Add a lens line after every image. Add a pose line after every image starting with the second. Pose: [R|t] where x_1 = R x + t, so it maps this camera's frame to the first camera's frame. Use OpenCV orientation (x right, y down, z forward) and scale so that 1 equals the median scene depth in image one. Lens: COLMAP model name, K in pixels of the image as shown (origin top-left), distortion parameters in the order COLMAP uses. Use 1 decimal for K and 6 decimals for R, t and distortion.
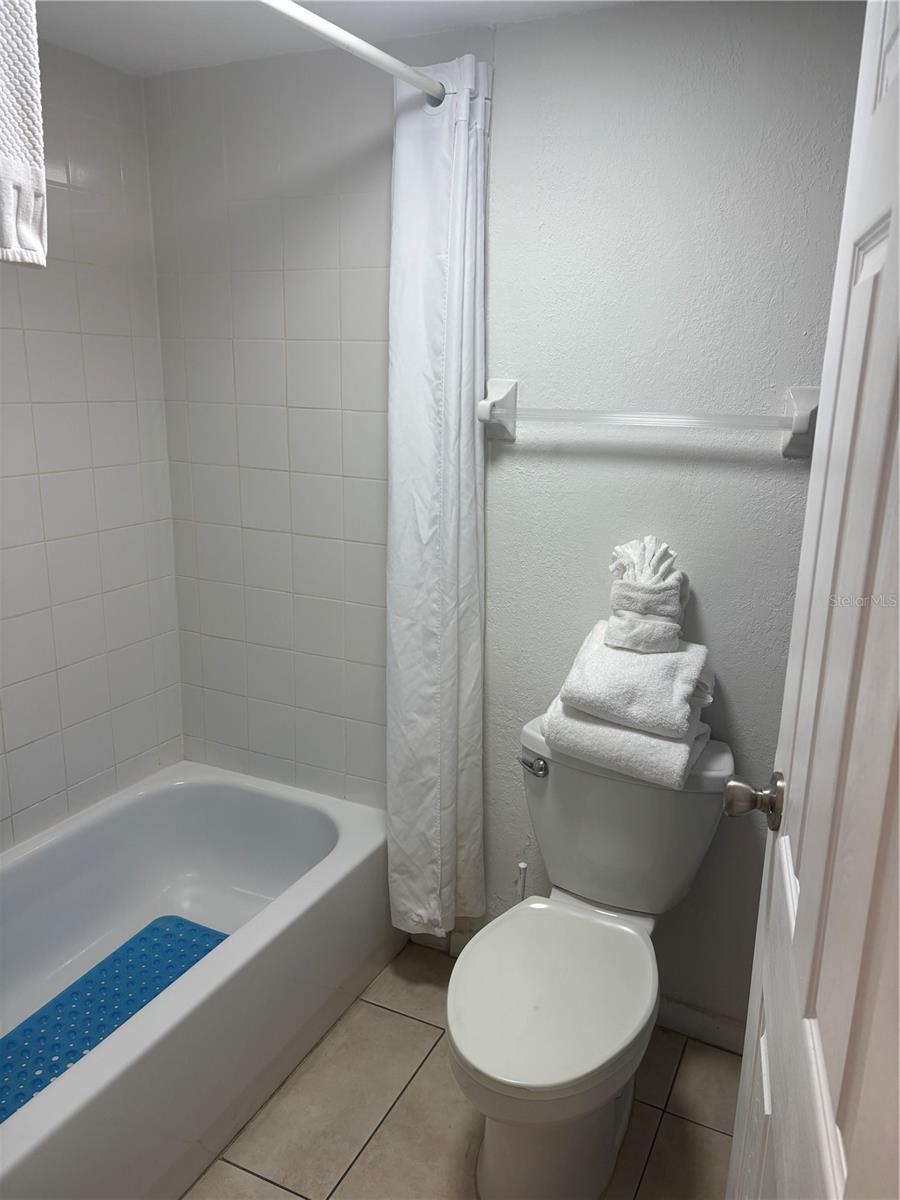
lens RADIAL K [[908.6, 0, 450.0], [0, 908.6, 600.0], [0, 0, 1]] dist [0.080609, -0.123408]
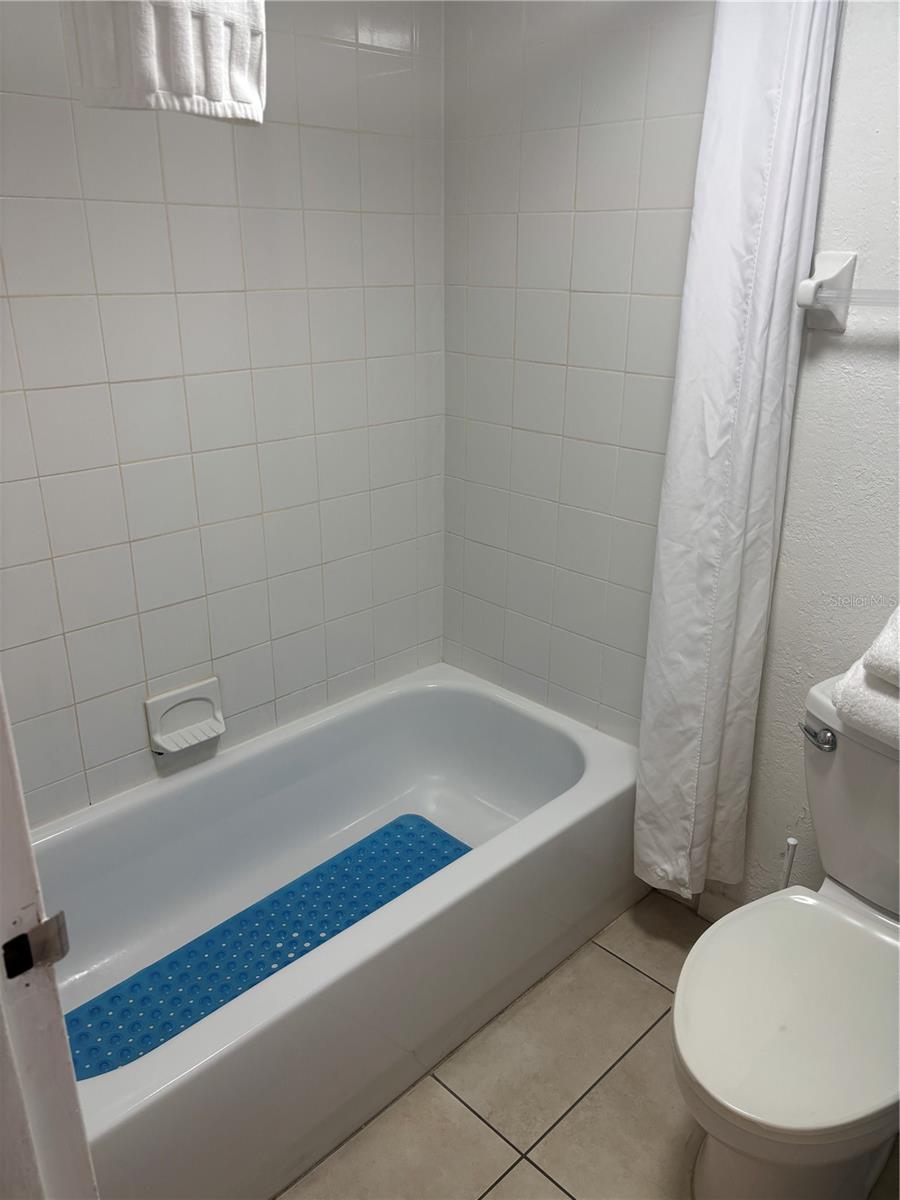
lens RADIAL K [[897.8, 0, 444.7], [0, 897.8, 599.4], [0, 0, 1]] dist [0.016903, -0.005022]
pose [[0.941147, 0.104180, -0.321541, 0.021037], [-0.064559, 0.989206, 0.131540, -0.025221], [0.331775, -0.103040, 0.937714, 0.125091]]
